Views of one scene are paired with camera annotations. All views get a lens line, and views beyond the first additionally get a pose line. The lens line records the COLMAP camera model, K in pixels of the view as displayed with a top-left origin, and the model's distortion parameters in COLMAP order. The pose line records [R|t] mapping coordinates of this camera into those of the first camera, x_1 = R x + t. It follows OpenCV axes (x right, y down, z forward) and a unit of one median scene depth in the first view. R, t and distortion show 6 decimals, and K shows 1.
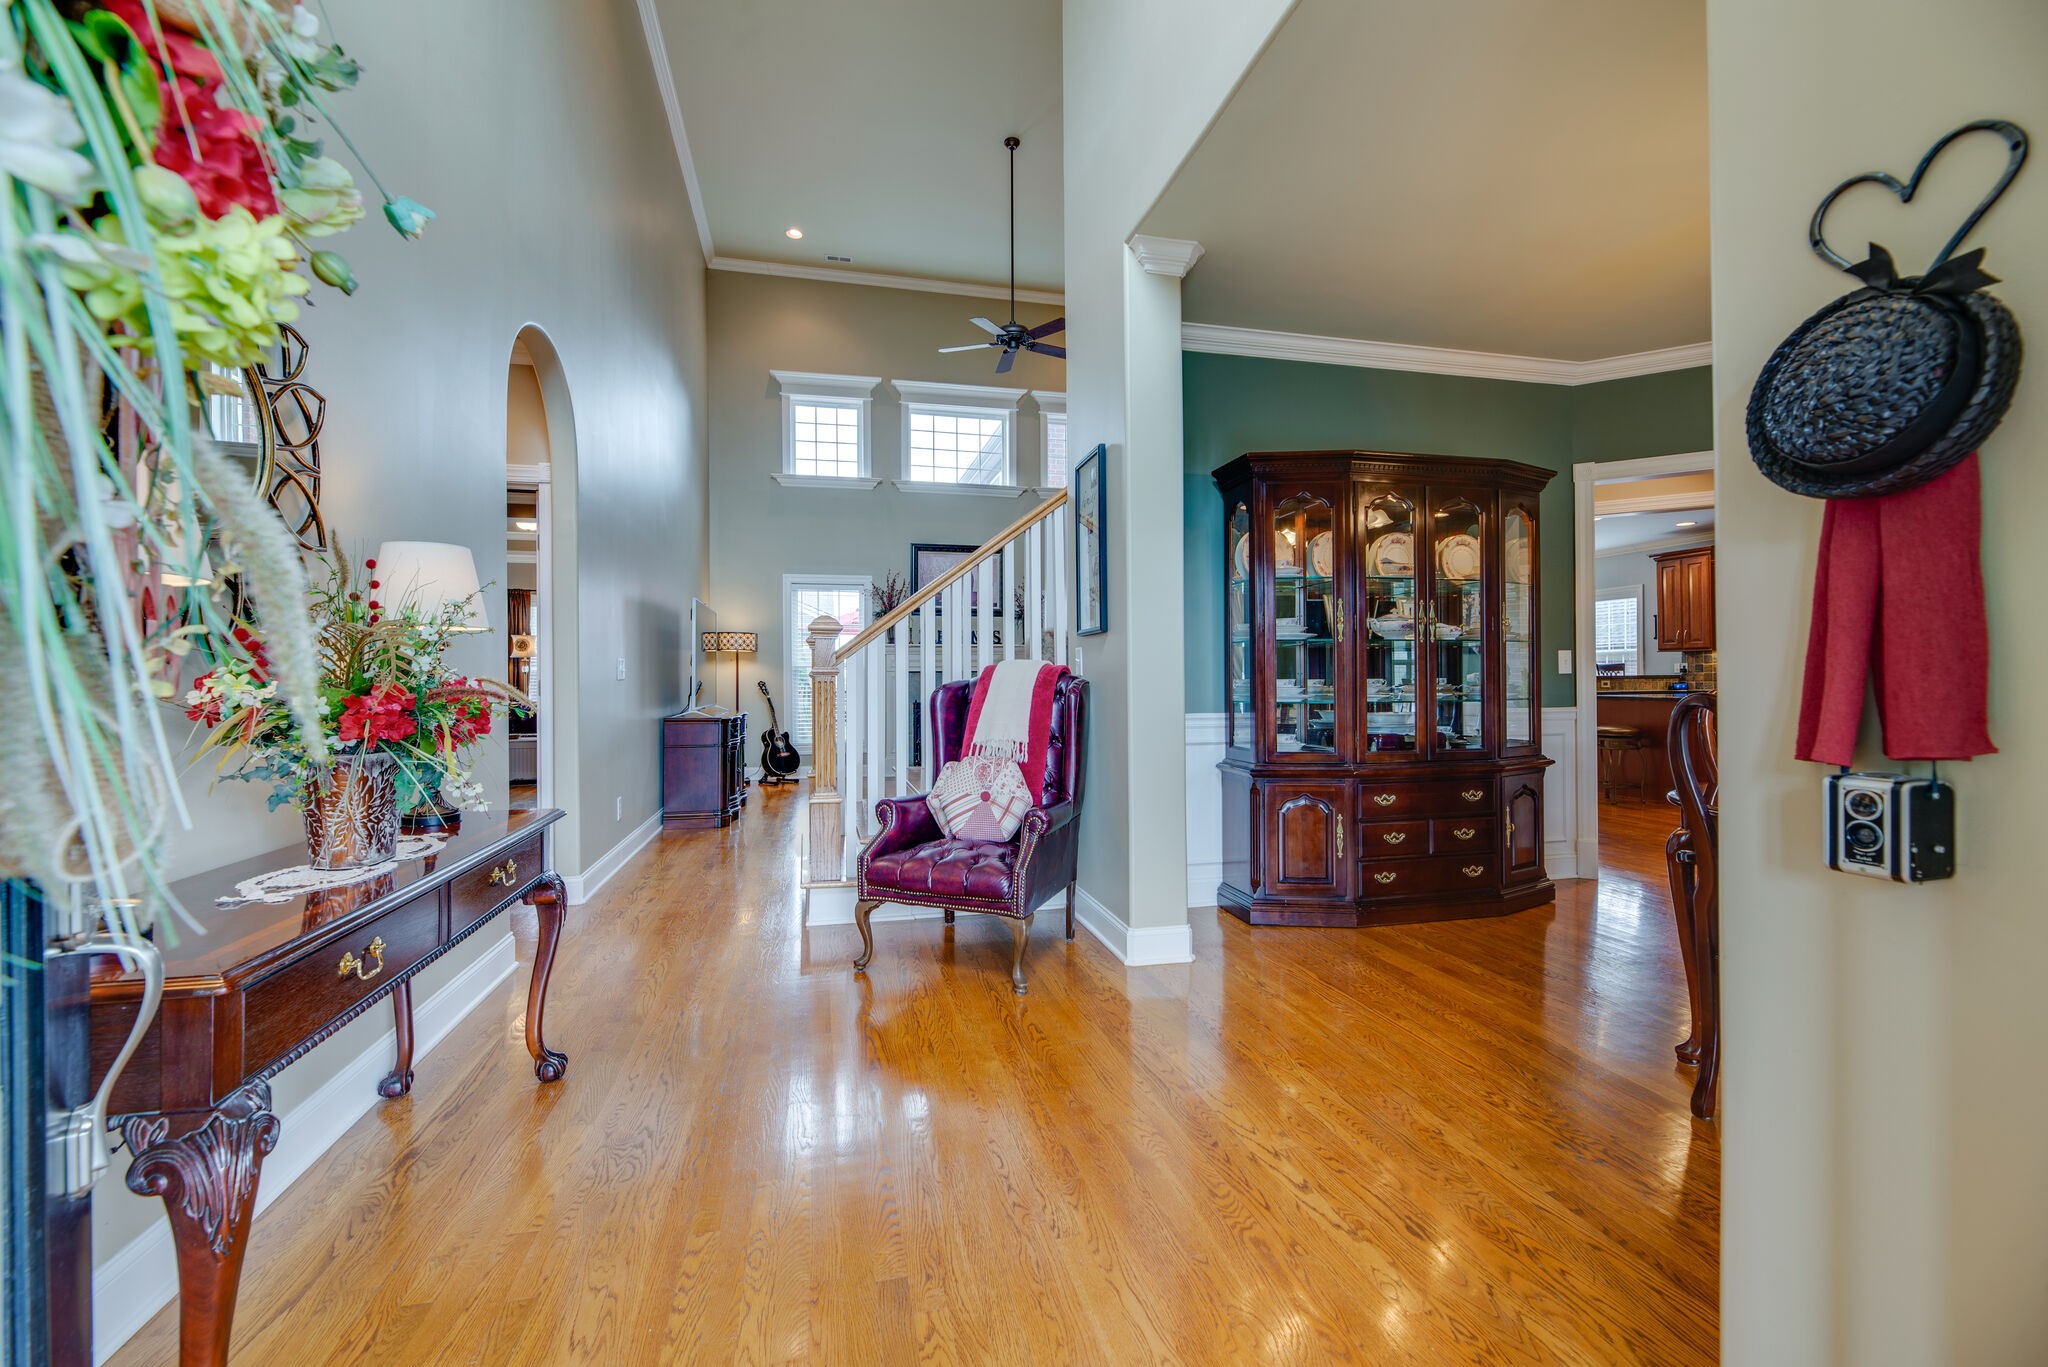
lens RADIAL K [[833.4, 0, 1017.2], [0, 833.4, 685.7], [0, 0, 1]] dist [-0.000241, 0.000157]
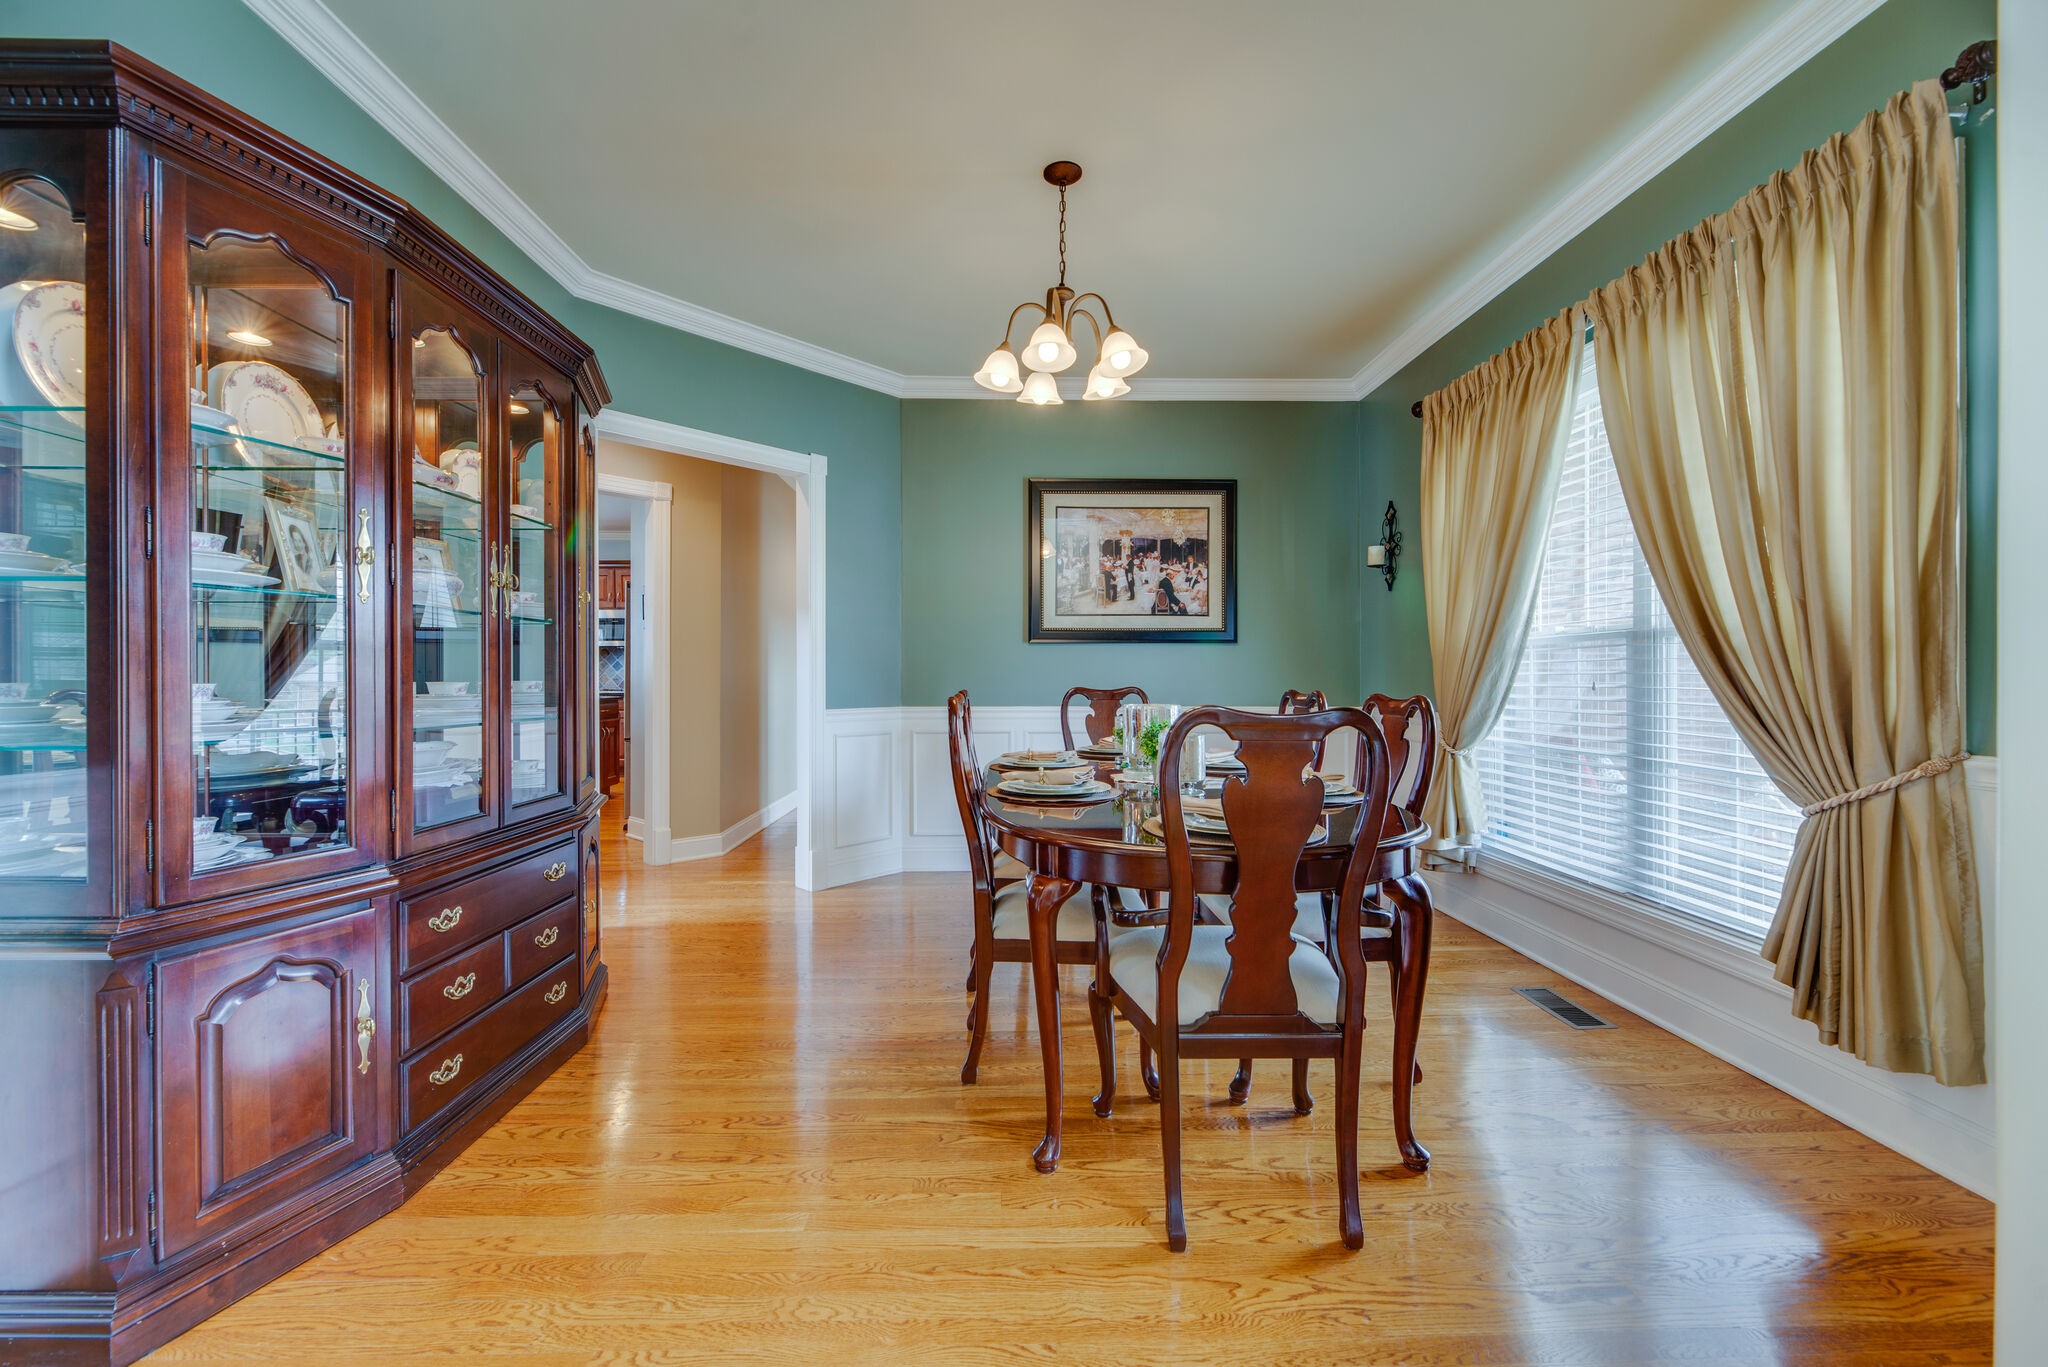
lens RADIAL K [[827.8, 0, 1024.5], [0, 827.8, 676.3], [0, 0, 1]] dist [-0.017633, 0.000056]
pose [[0.200434, 0.008592, 0.979670, 0.020899], [0.006530, 0.999928, -0.010105, -0.003538], [-0.979685, 0.008423, 0.200363, 0.551475]]
